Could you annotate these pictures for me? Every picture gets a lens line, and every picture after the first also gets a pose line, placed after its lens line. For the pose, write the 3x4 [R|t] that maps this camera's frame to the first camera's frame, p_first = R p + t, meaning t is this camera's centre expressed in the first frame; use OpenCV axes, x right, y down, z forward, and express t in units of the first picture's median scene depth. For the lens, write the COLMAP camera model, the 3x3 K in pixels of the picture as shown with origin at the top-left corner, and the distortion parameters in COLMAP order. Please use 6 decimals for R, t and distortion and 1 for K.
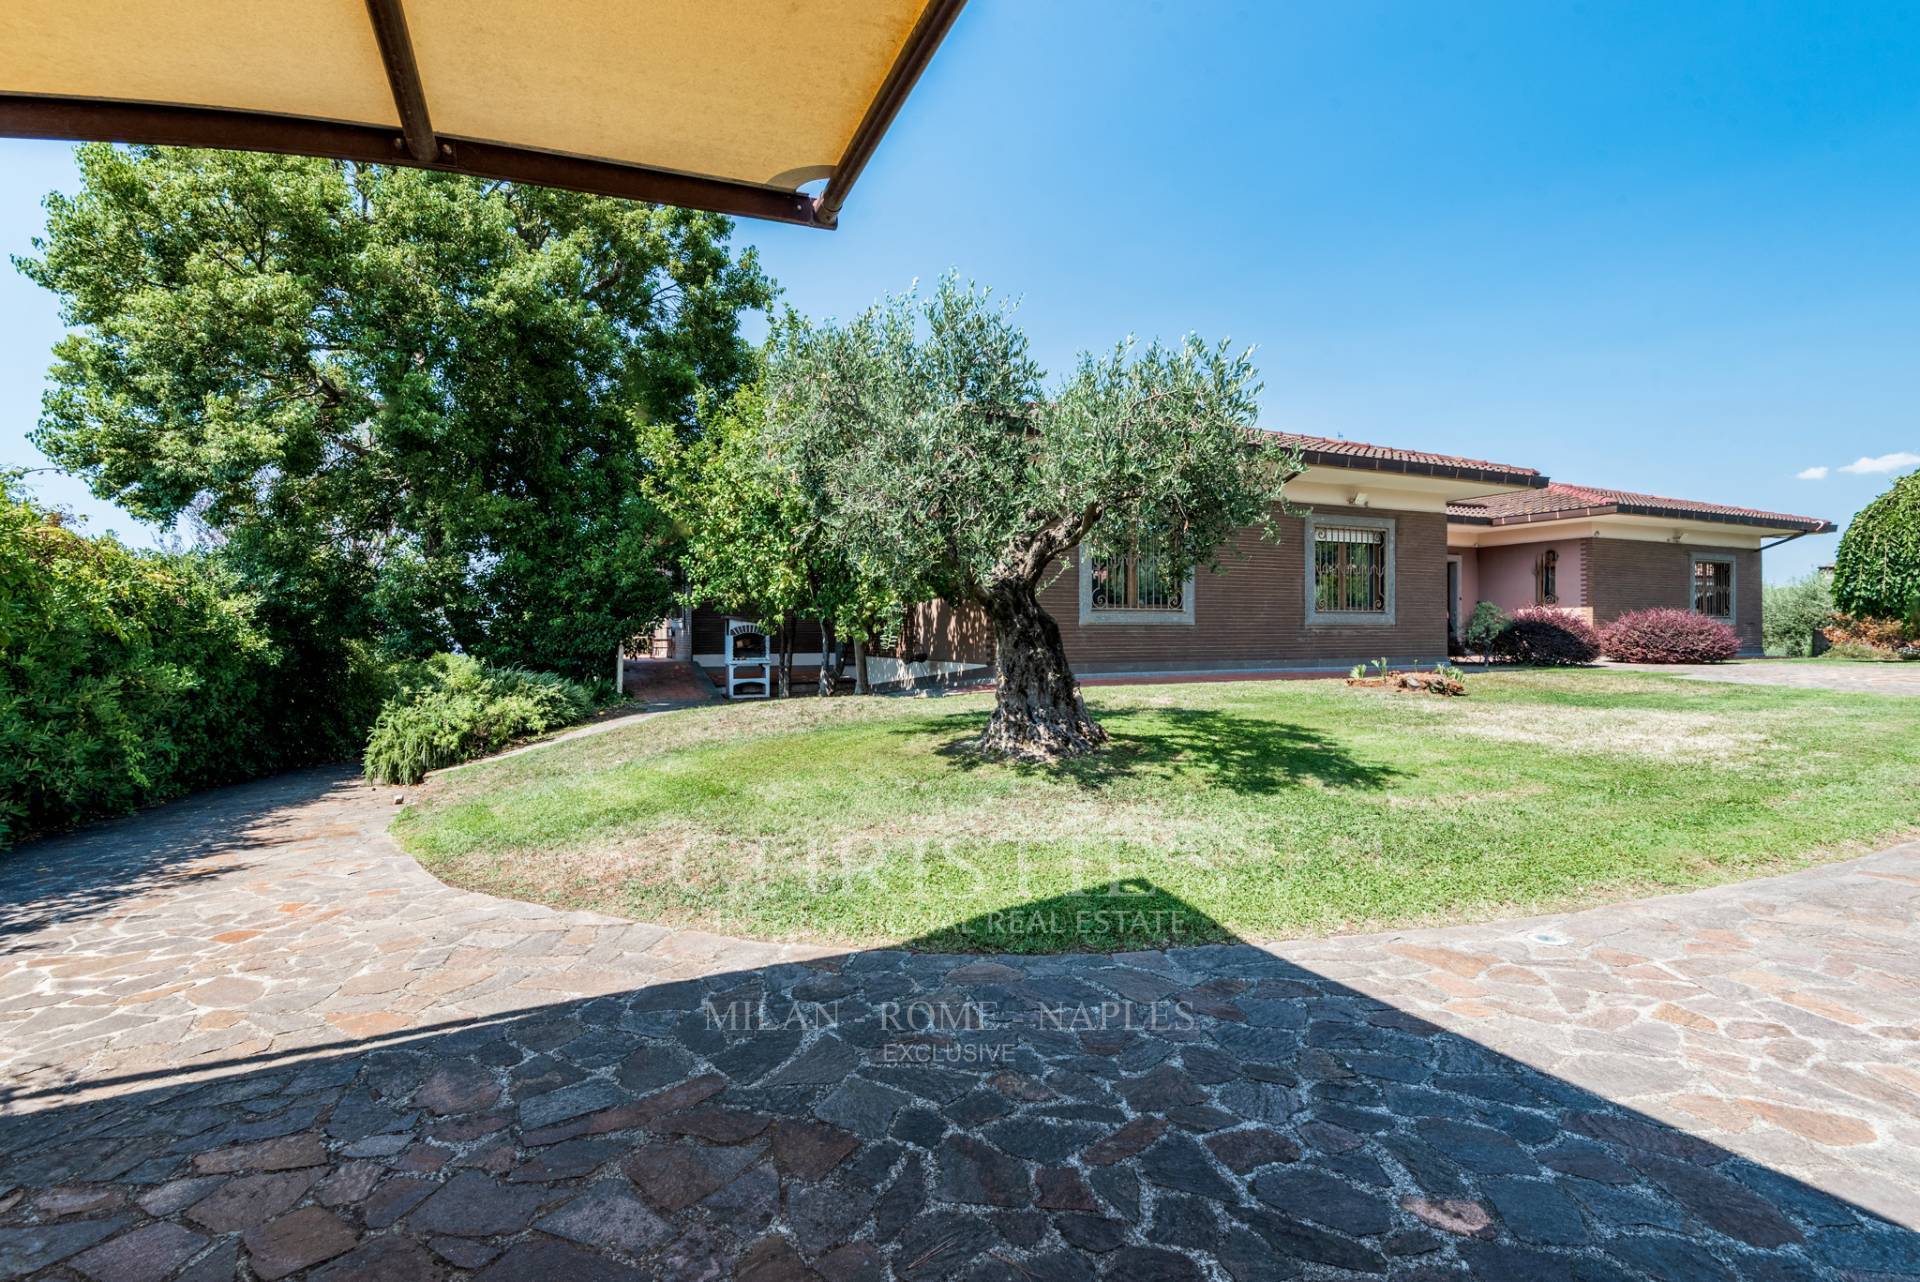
lens RADIAL K [[893.2, 0, 923.0], [0, 893.2, 635.7], [0, 0, 1]] dist [-0.011869, 0.000087]
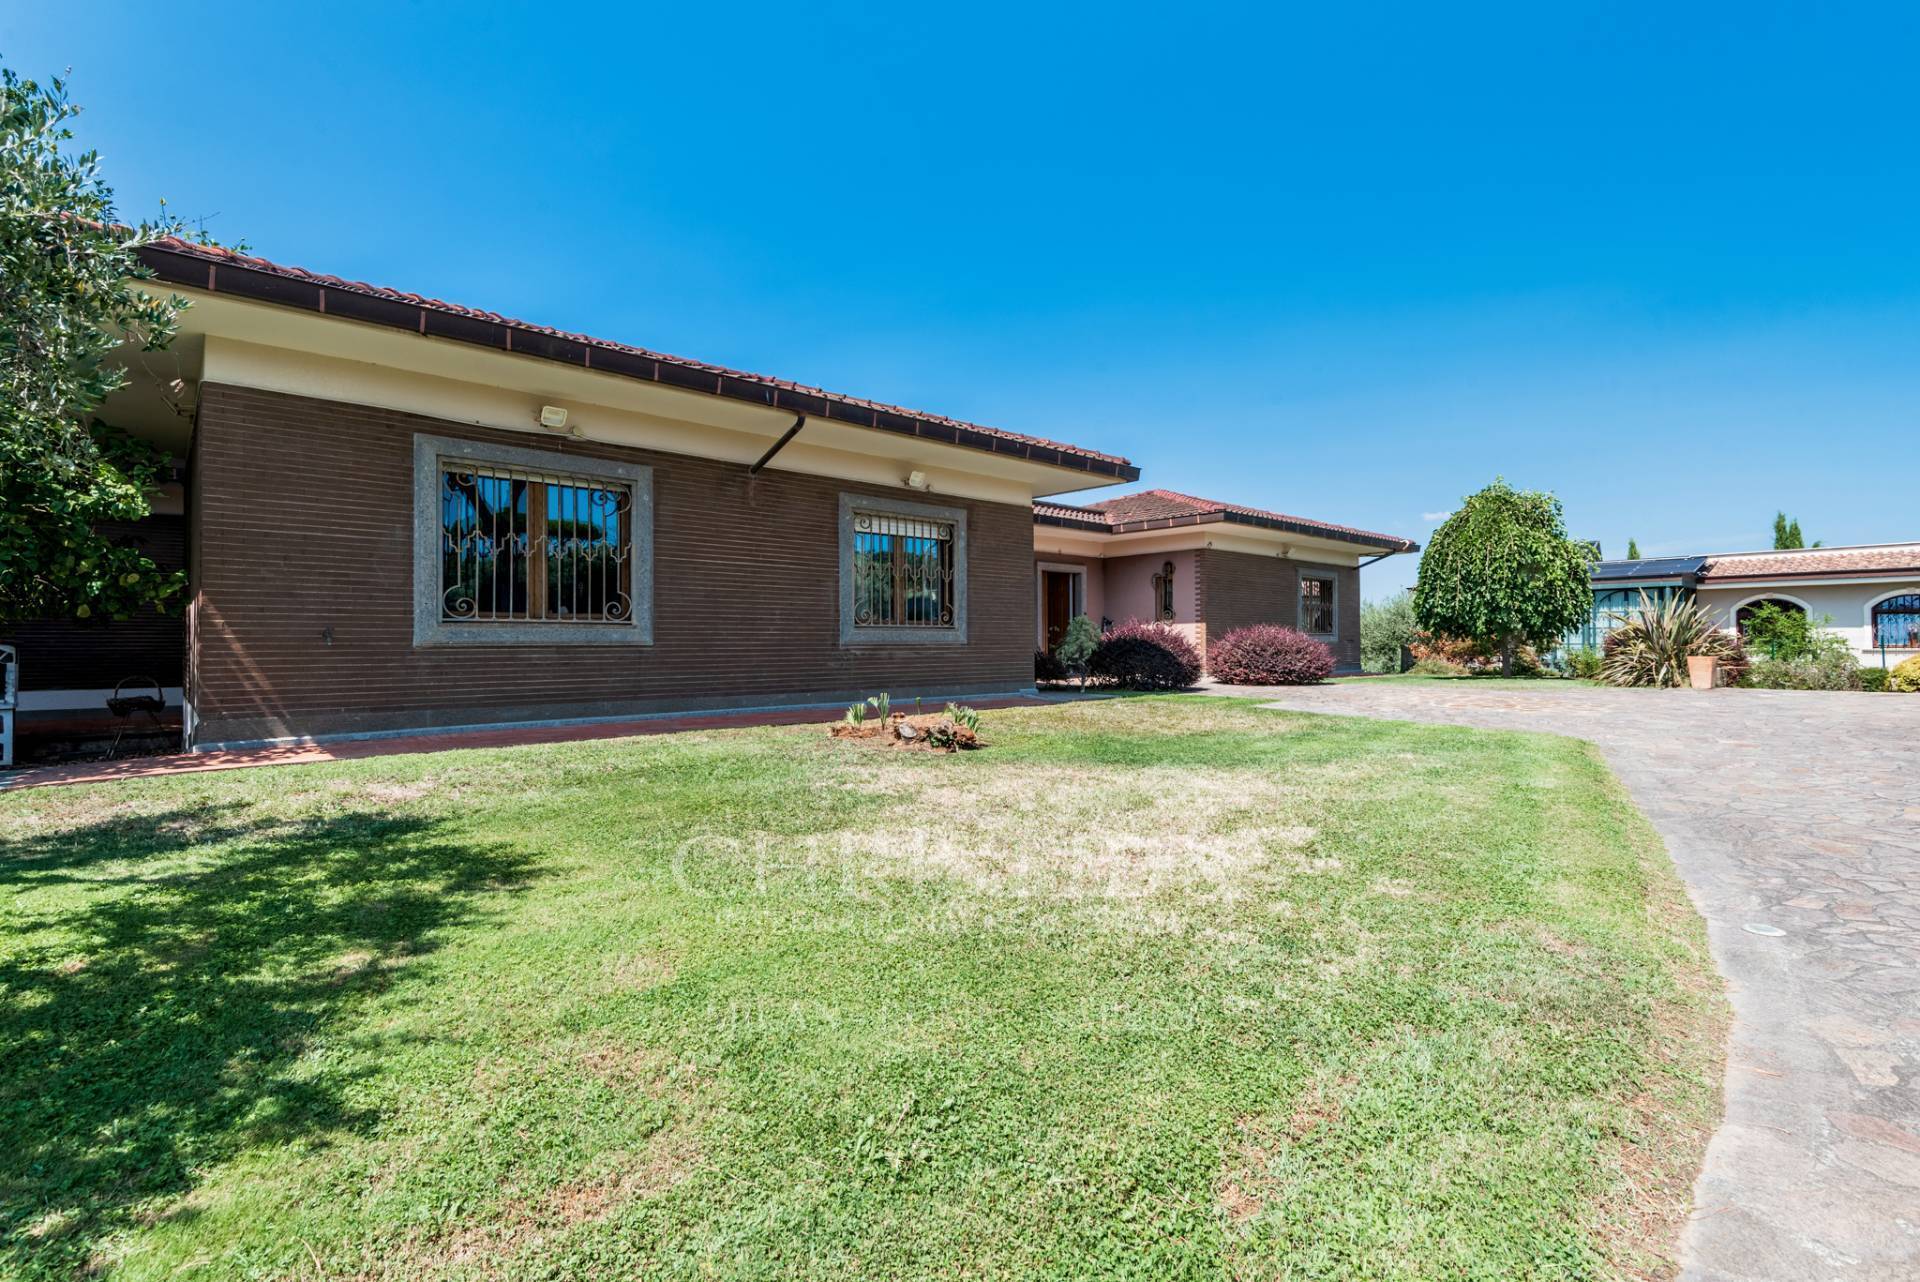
lens RADIAL K [[886.8, 0, 960.0], [0, 886.8, 641.0], [0, 0, 1]] dist [0.038130, -0.000249]
pose [[0.947404, -0.000376, 0.320040, 0.239402], [0.003822, 0.999941, -0.010139, -0.005708], [-0.320018, 0.010829, 0.947350, 0.224815]]
